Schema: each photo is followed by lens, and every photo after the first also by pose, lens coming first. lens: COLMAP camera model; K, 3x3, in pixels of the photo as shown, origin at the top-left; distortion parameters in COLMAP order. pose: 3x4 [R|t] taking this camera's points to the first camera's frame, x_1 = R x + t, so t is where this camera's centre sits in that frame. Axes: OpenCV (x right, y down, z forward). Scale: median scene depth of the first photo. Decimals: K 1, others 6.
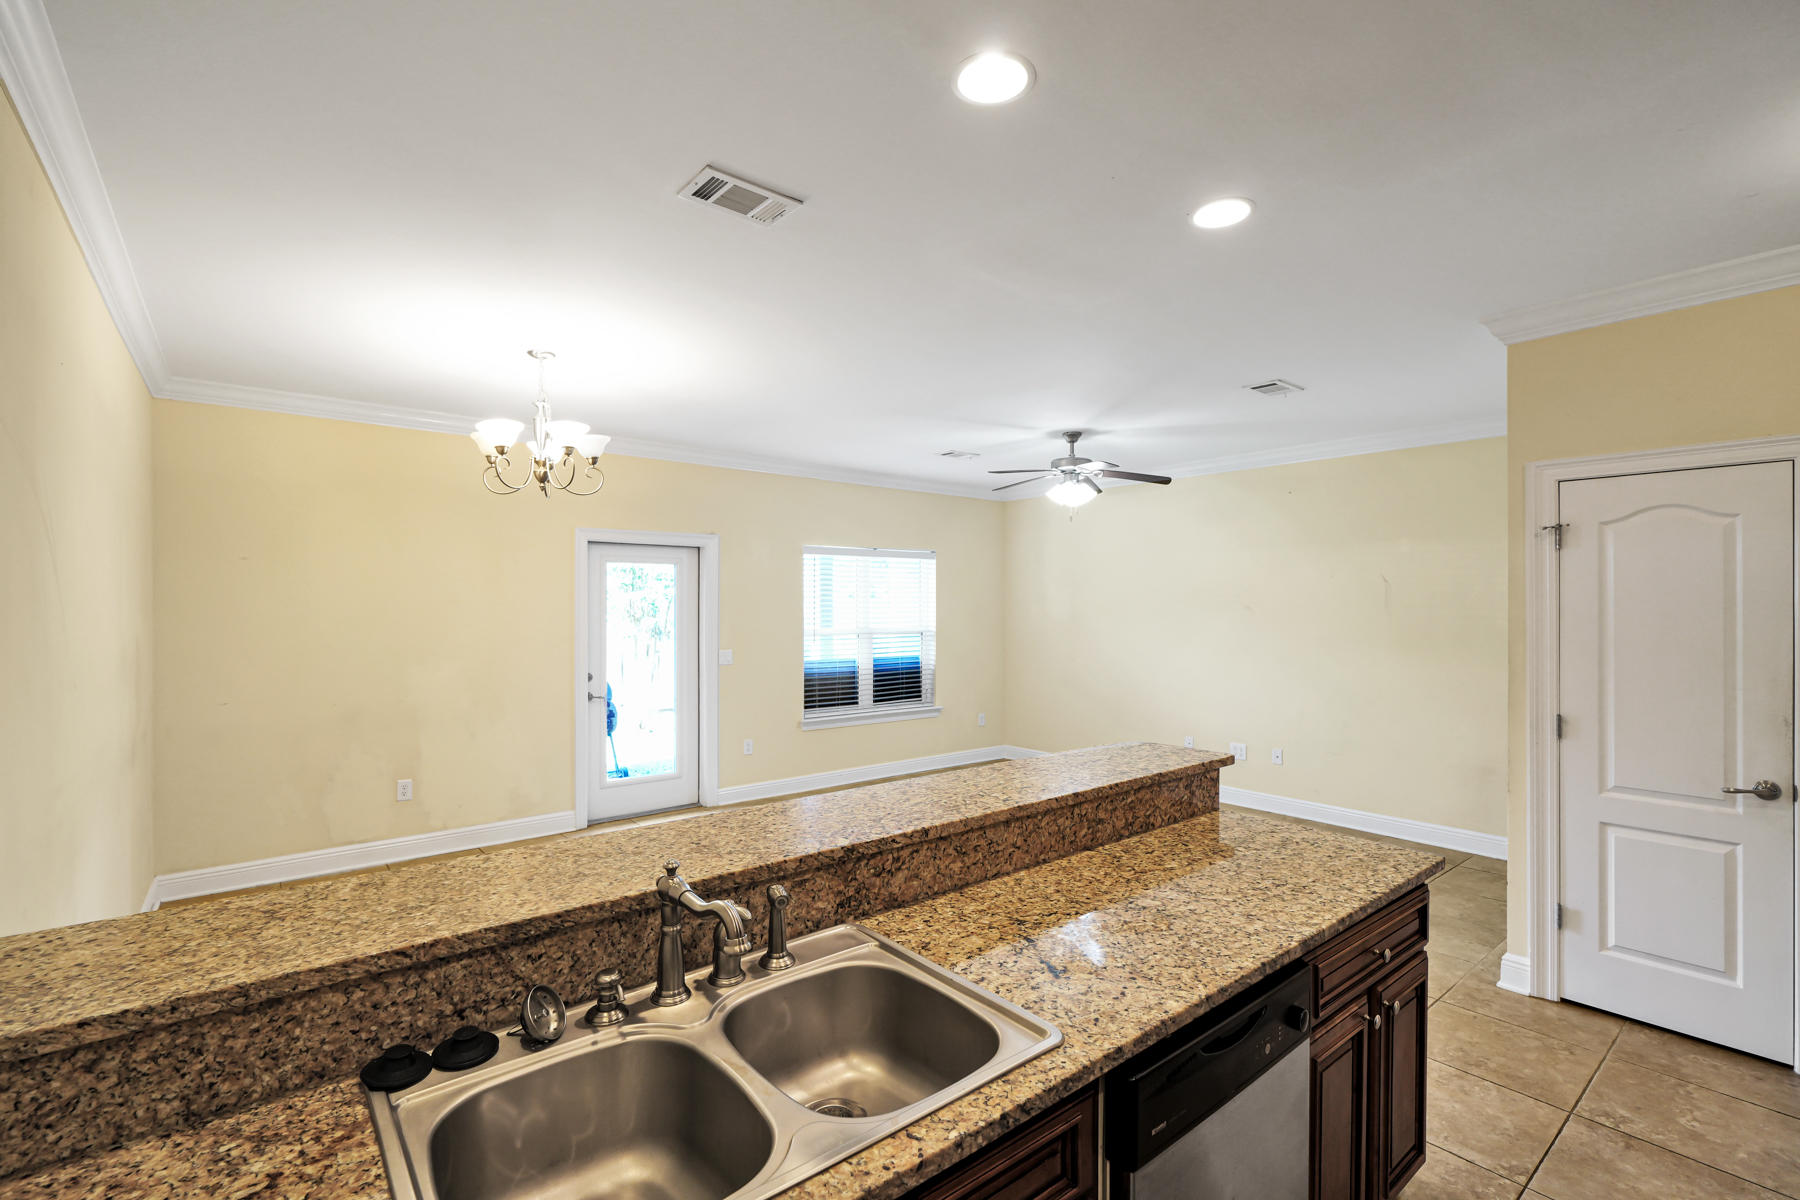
lens RADIAL K [[813.8, 0, 892.3], [0, 813.8, 599.5], [0, 0, 1]] dist [0.001527, -0.000201]
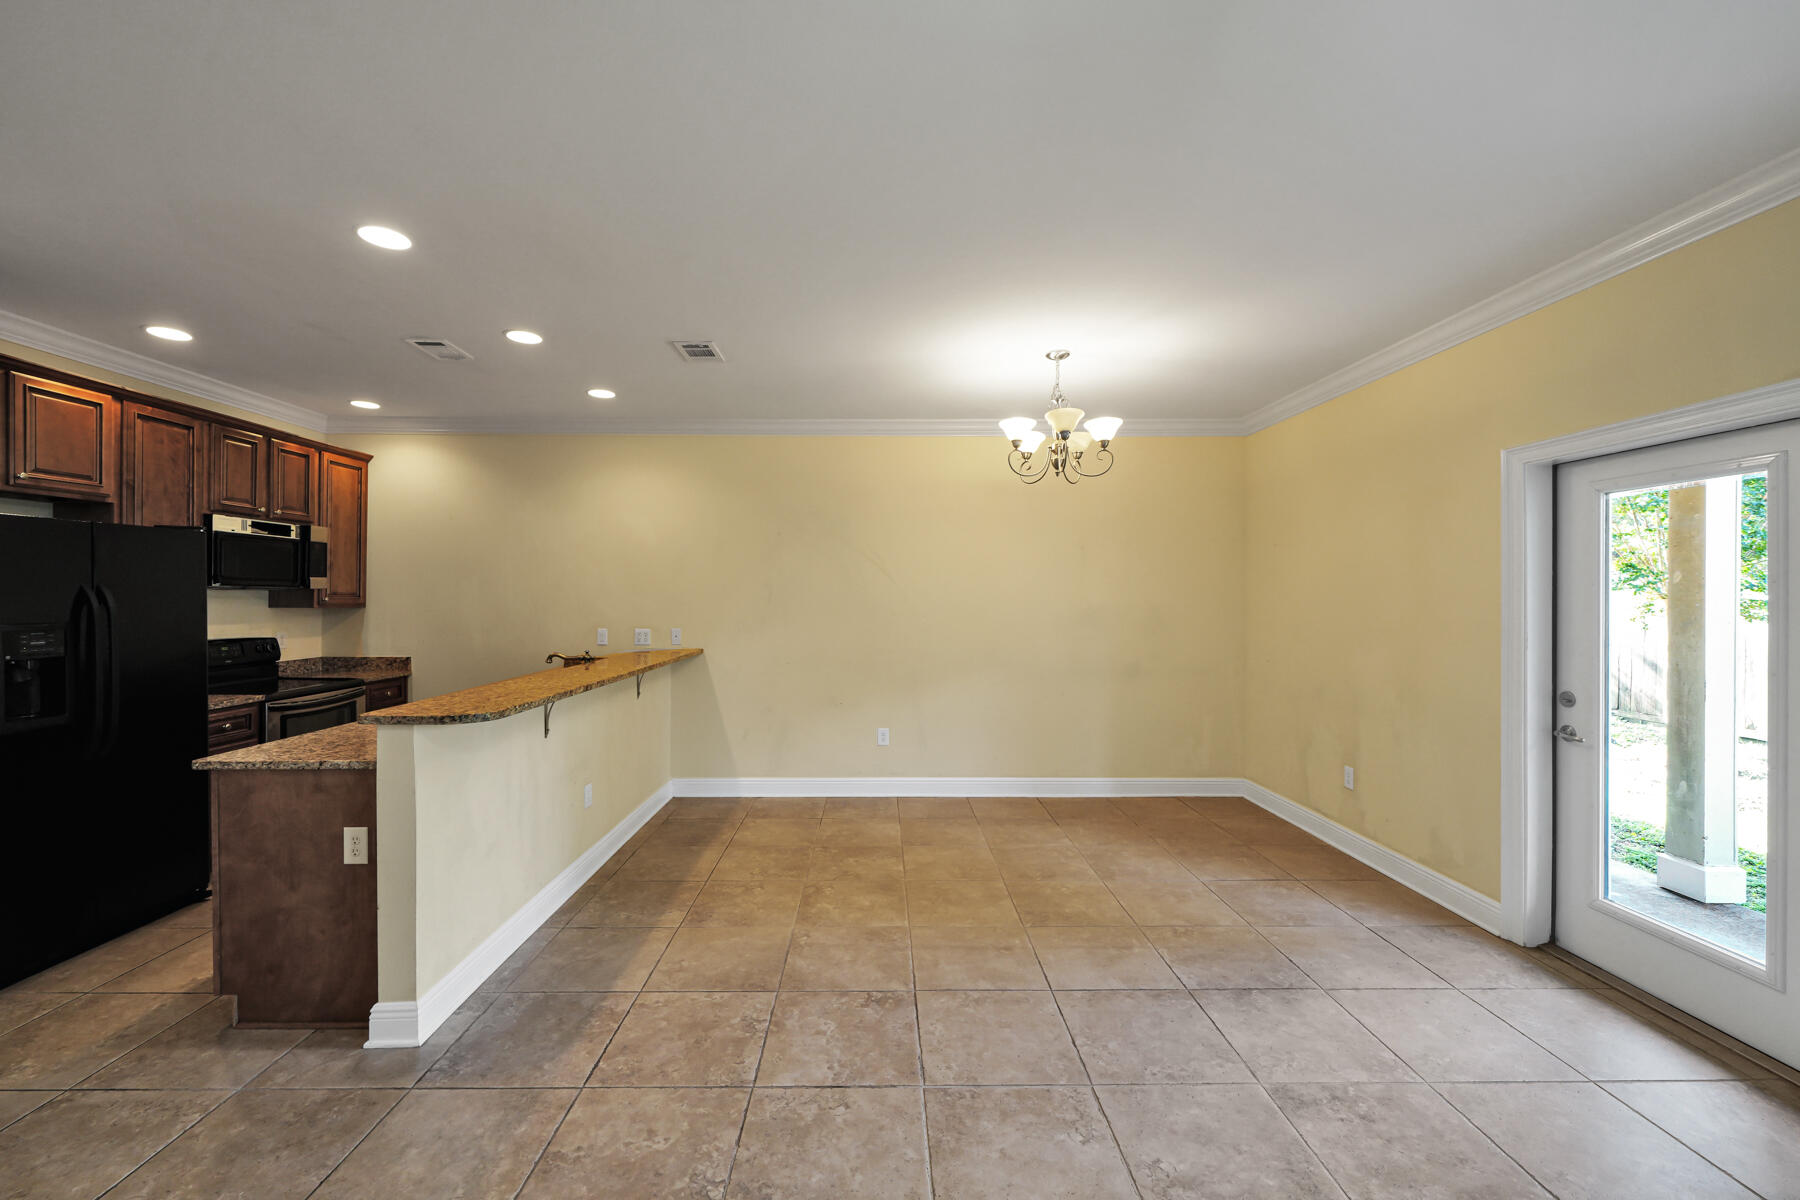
lens RADIAL K [[685.1, 0, 896.8], [0, 685.1, 592.7], [0, 0, 1]] dist [-0.004239, -0.000338]
pose [[-0.597952, -0.009057, -0.801481, 0.589716], [-0.002128, 0.999951, -0.009712, 0.038316], [0.801529, -0.004101, -0.597942, 1.714699]]
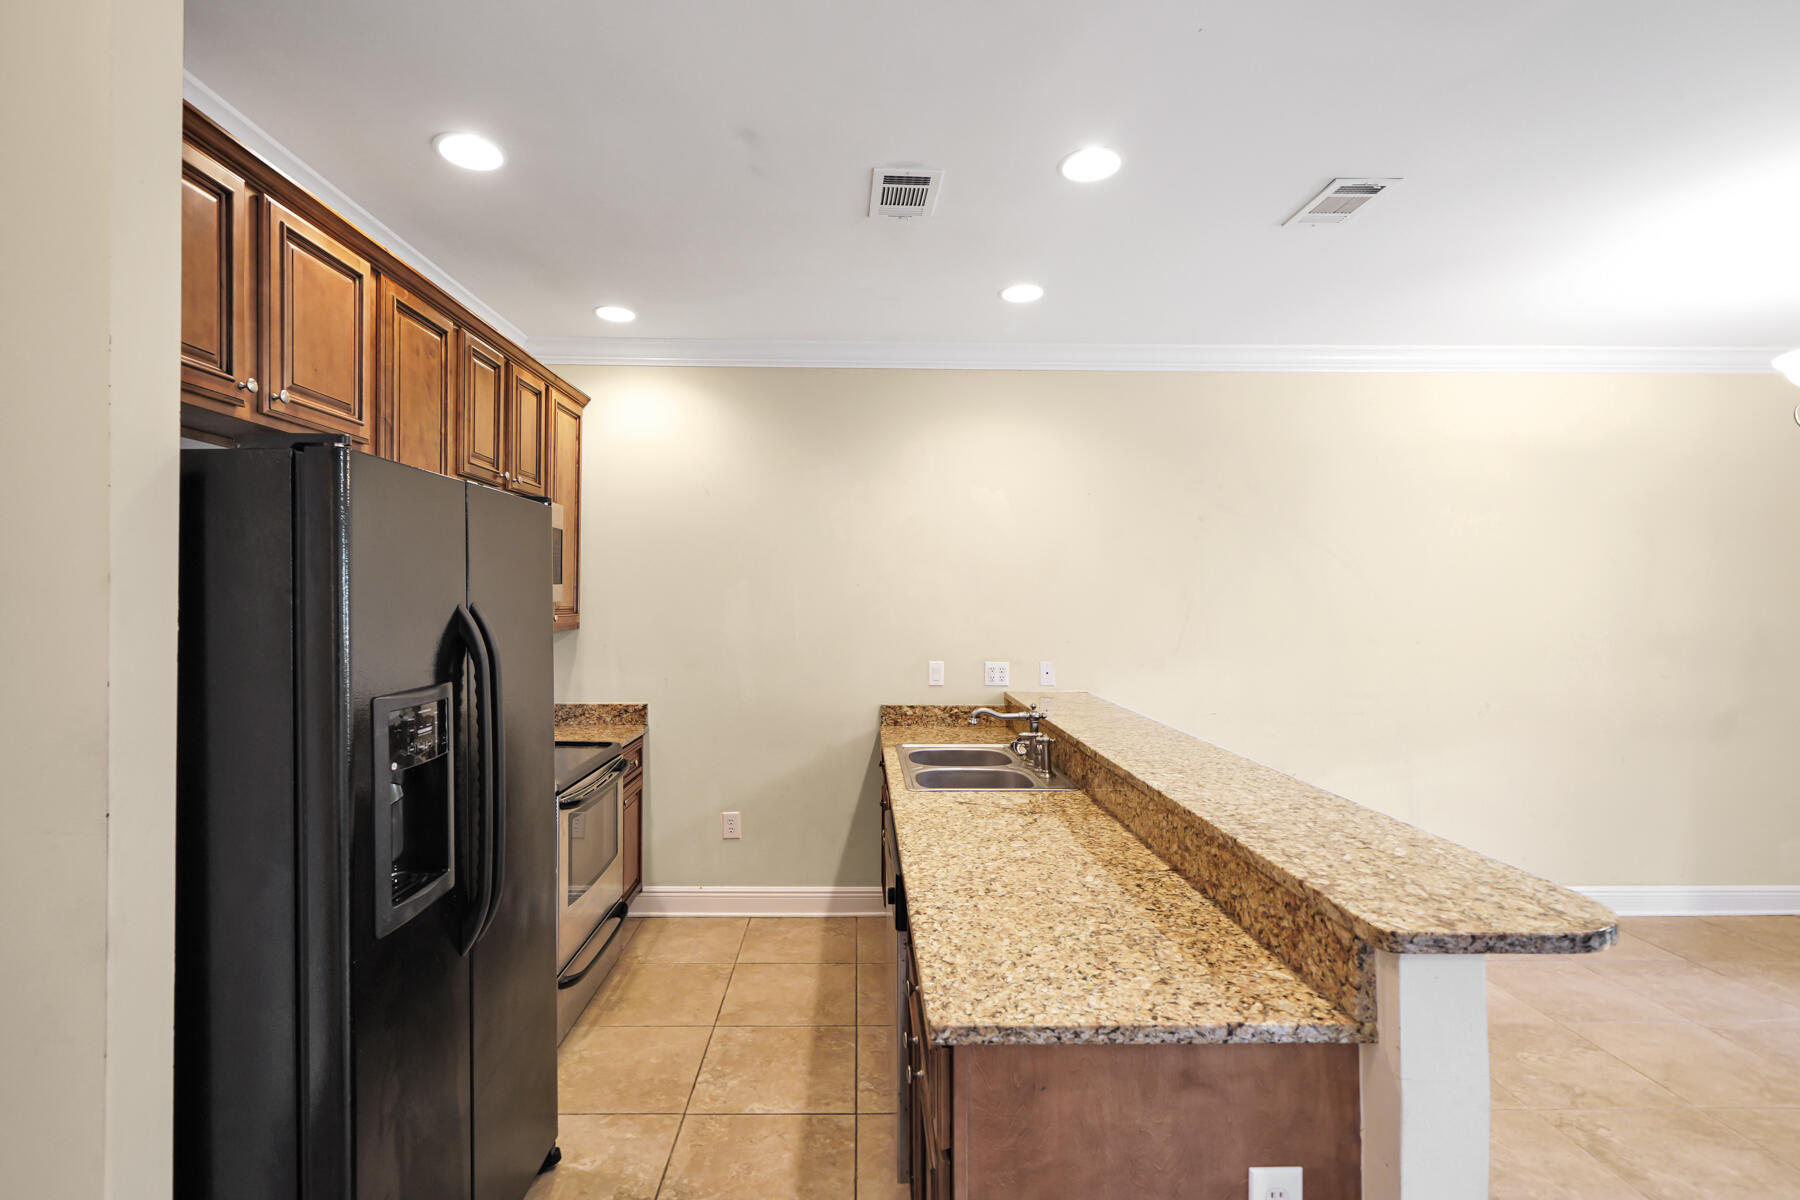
lens RADIAL K [[813.8, 0, 892.3], [0, 813.8, 599.5], [0, 0, 1]] dist [0.001527, -0.000201]
pose [[-0.599332, -0.004366, -0.800489, 0.768490], [-0.002862, 0.999990, -0.003311, 0.017059], [0.800496, 0.000307, -0.599338, 0.882849]]
